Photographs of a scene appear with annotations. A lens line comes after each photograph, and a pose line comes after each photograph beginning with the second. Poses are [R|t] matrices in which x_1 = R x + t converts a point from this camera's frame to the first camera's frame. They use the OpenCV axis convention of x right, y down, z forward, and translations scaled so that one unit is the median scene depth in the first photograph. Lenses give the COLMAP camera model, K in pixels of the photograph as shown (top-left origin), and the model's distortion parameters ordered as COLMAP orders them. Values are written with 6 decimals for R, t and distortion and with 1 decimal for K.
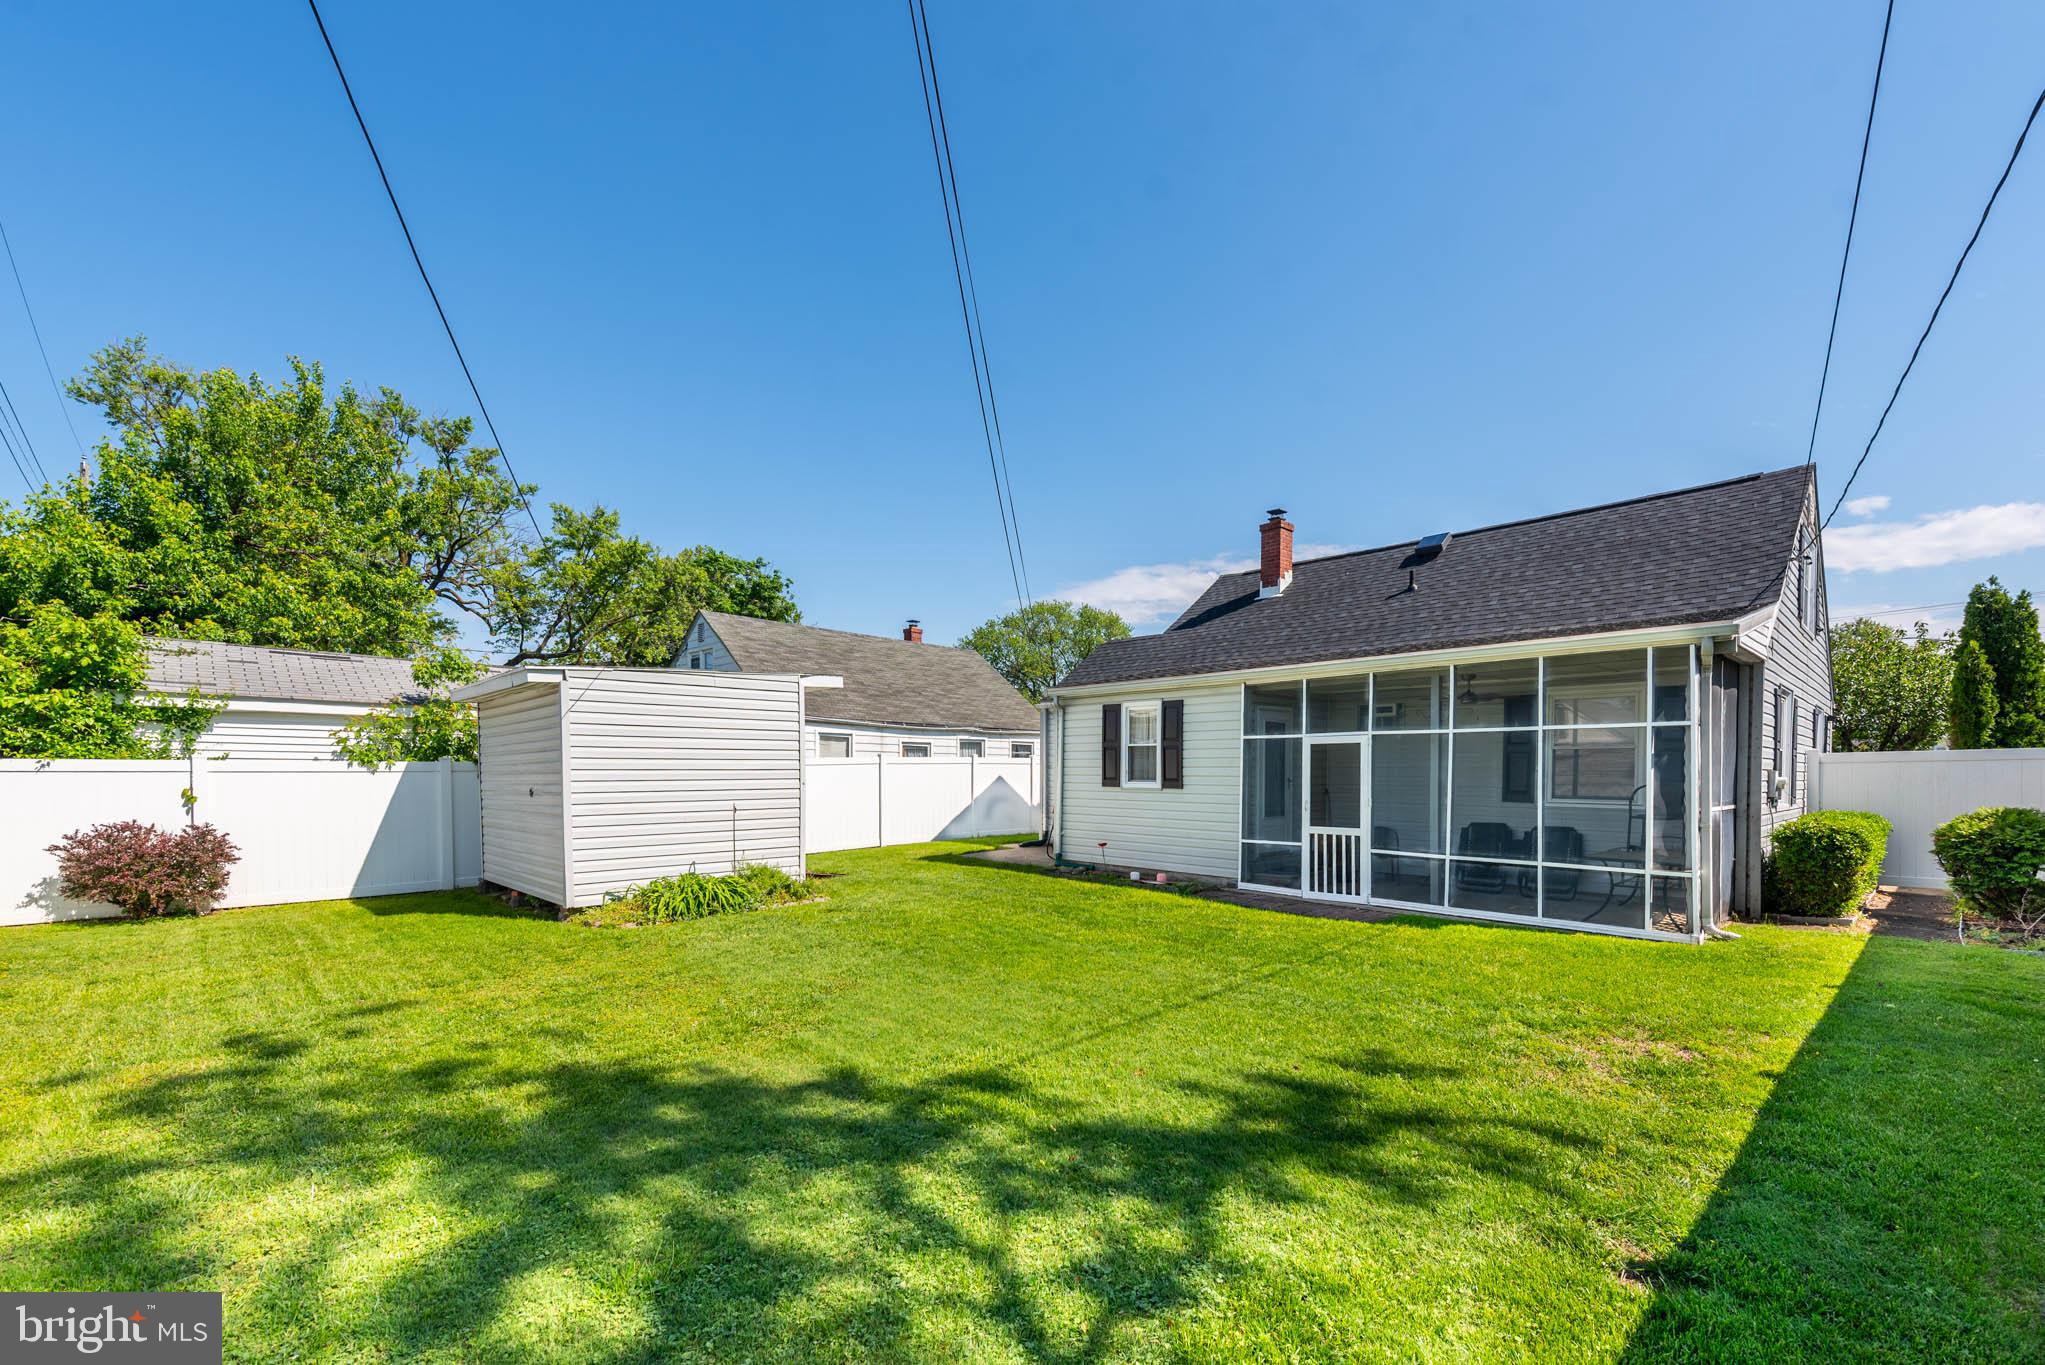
lens RADIAL K [[836.6, 0, 1061.7], [0, 836.6, 804.3], [0, 0, 1]] dist [0.023059, -0.000336]
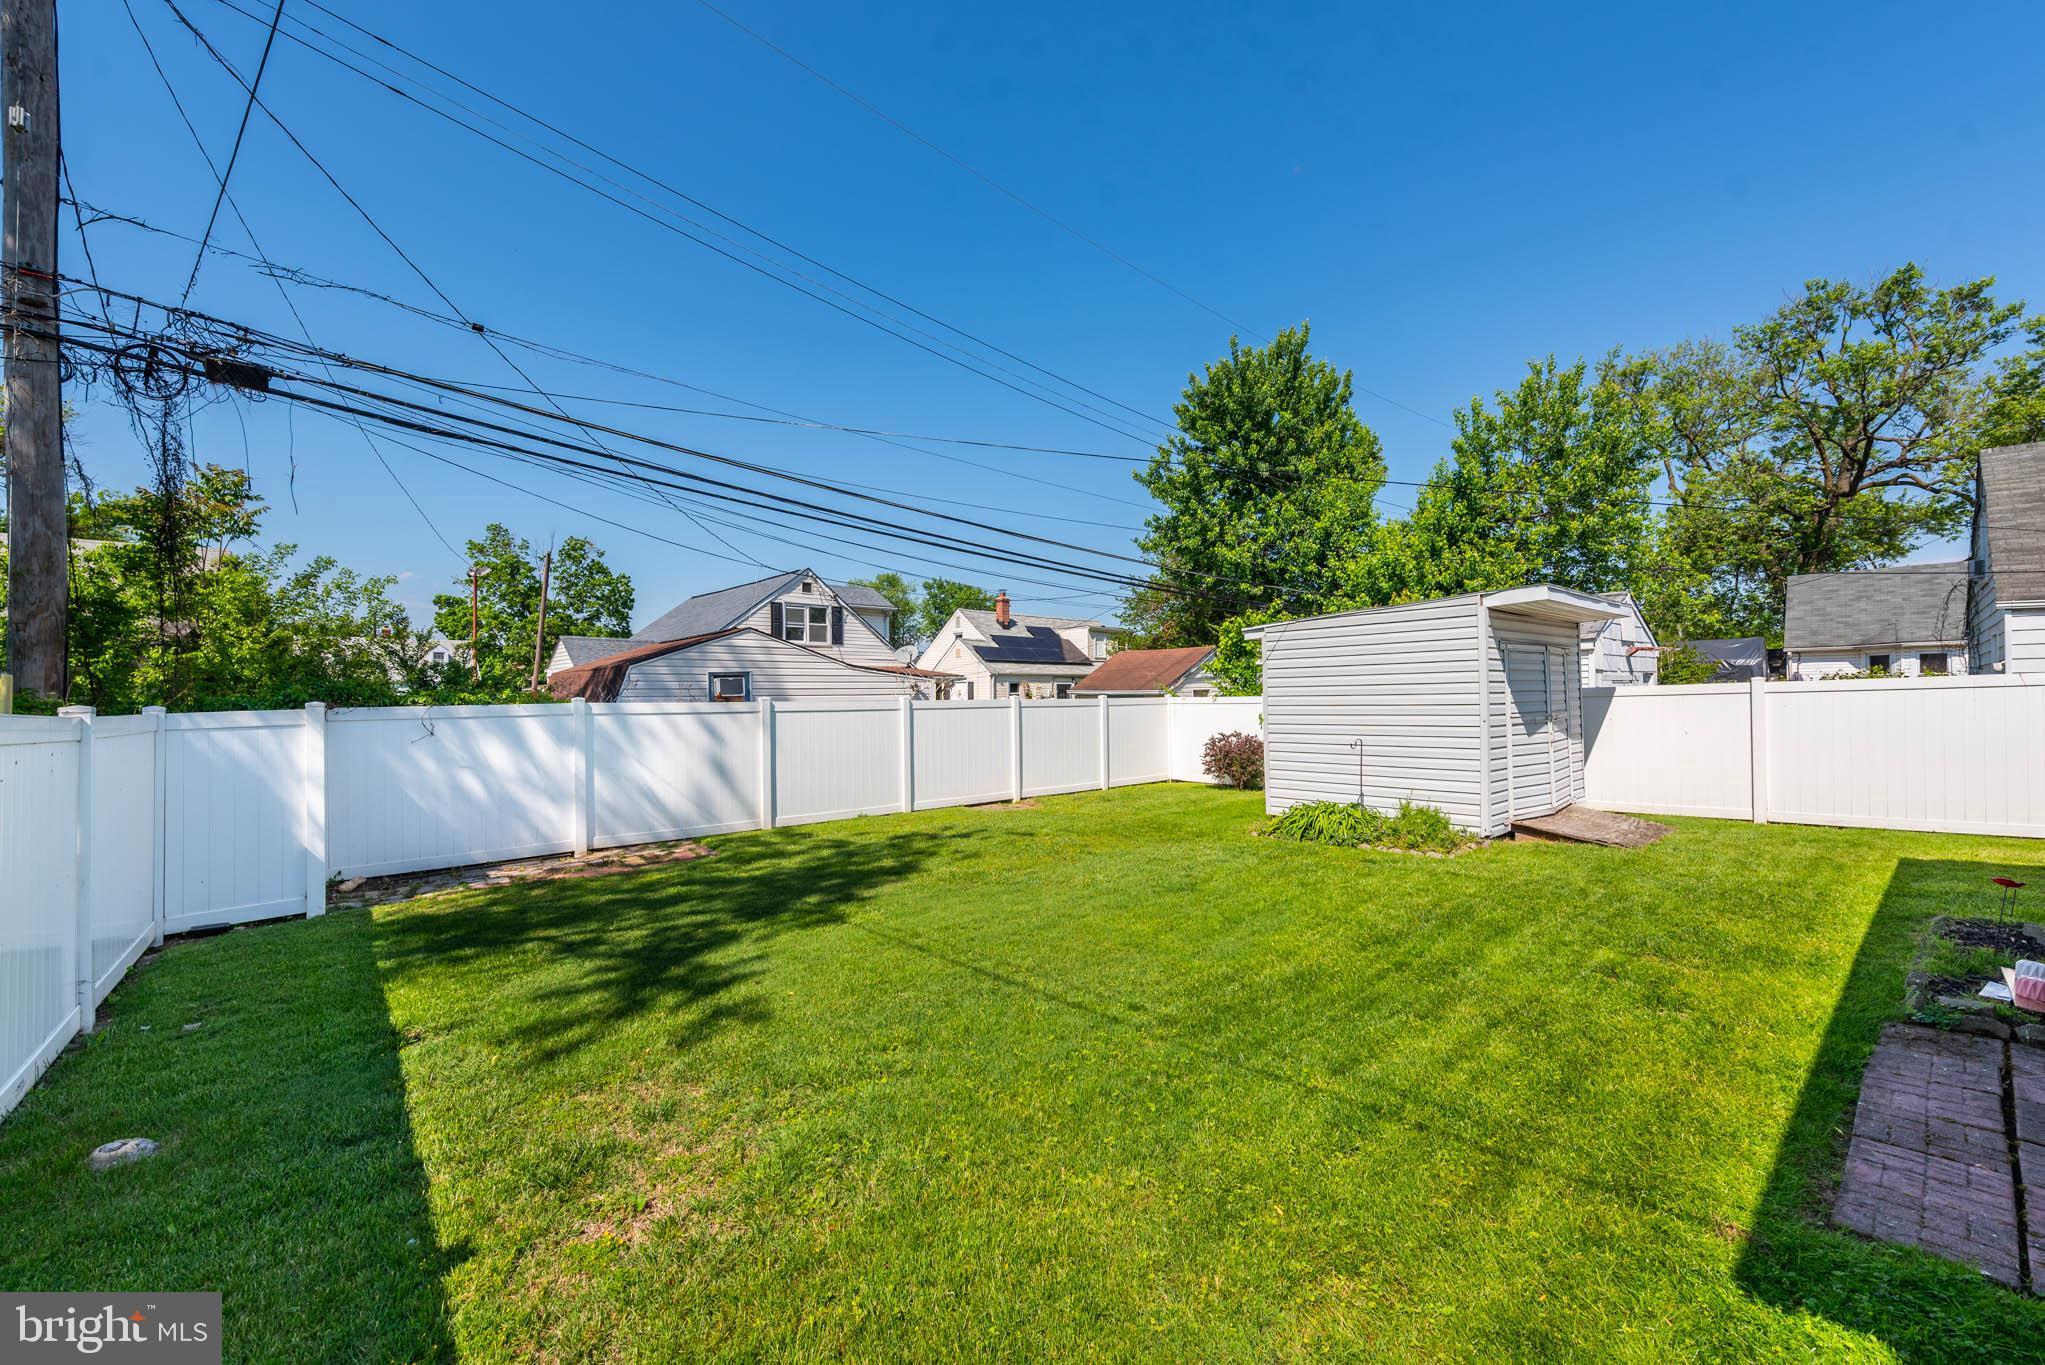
lens RADIAL K [[836.6, 0, 1015.7], [0, 836.6, 692.2], [0, 0, 1]] dist [0.023059, -0.000336]
pose [[-0.072864, -0.006250, -0.997322, 0.576506], [-0.027021, 0.999626, -0.004290, -0.036149], [0.996976, 0.026636, -0.073006, 0.586928]]
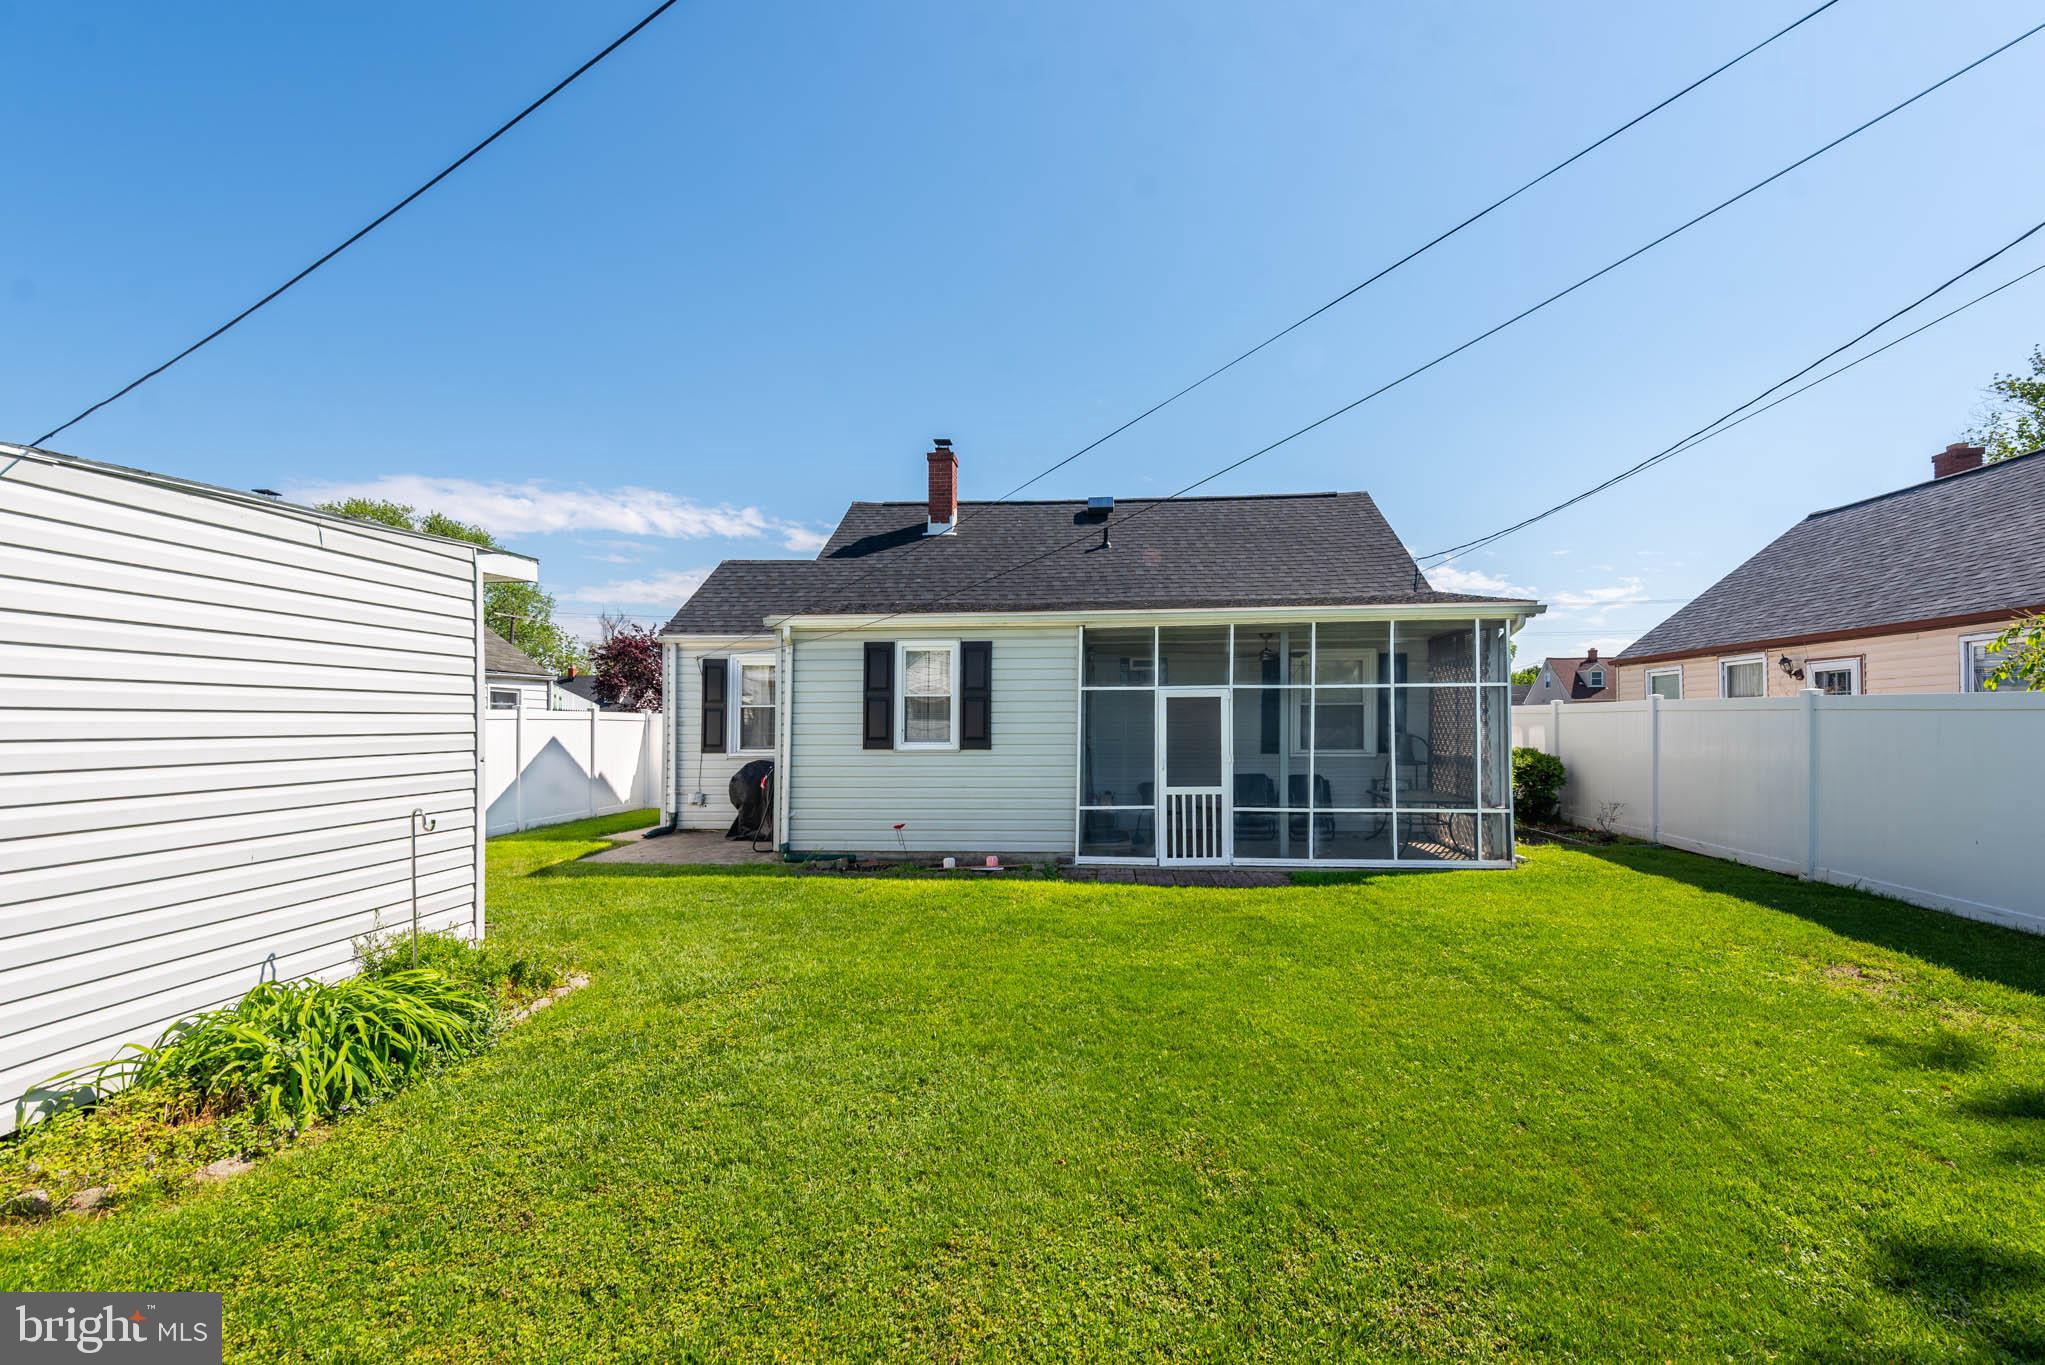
lens RADIAL K [[836.6, 0, 1035.8], [0, 836.6, 721.3], [0, 0, 1]] dist [0.023059, -0.000336]
pose [[0.754194, -0.004678, 0.656635, -0.388246], [0.033737, 0.998930, -0.031633, -0.020156], [-0.655784, 0.046011, 0.753545, 0.381930]]
